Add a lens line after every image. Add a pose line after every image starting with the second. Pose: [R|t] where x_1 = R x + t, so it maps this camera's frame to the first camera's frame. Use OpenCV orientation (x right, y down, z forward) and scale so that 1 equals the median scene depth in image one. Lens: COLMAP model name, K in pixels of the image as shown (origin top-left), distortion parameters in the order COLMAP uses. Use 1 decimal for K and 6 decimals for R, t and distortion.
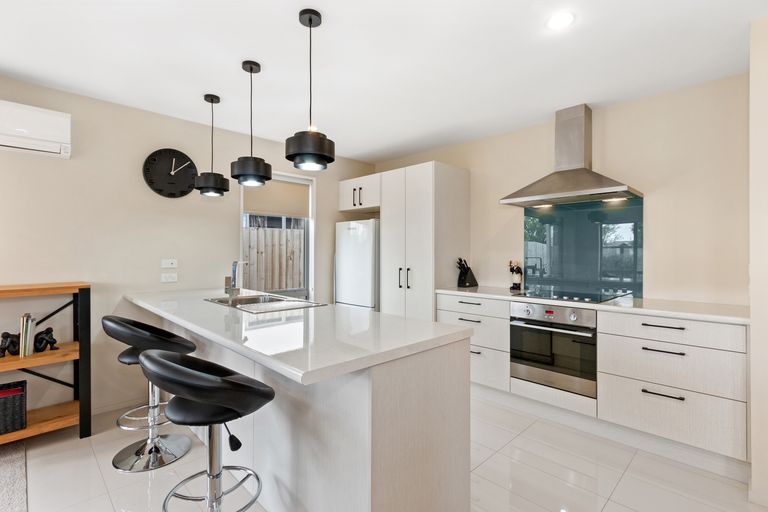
lens RADIAL K [[367.9, 0, 382.6], [0, 367.9, 248.9], [0, 0, 1]] dist [0.000456, 0.000066]
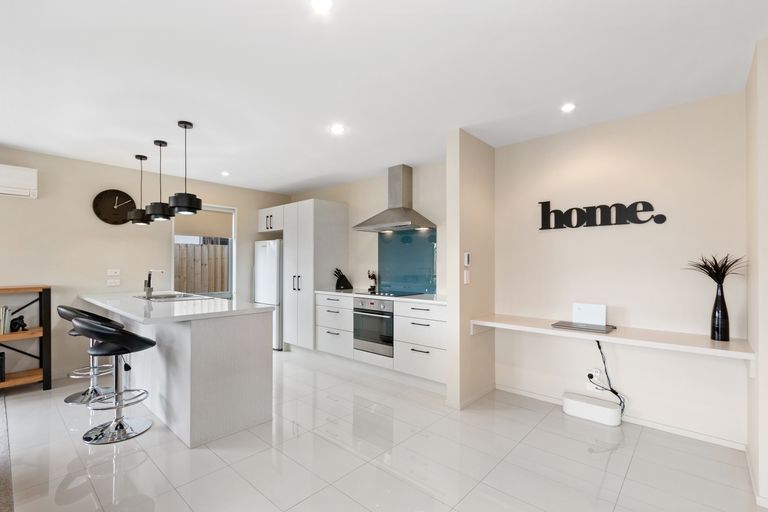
lens RADIAL K [[354.6, 0, 385.7], [0, 354.6, 259.9], [0, 0, 1]] dist [-0.000544, -0.000360]
pose [[0.998016, -0.000067, 0.062959, 0.399118], [0.000323, 0.999992, -0.004061, -0.001626], [-0.062958, 0.004073, 0.998008, -0.439887]]
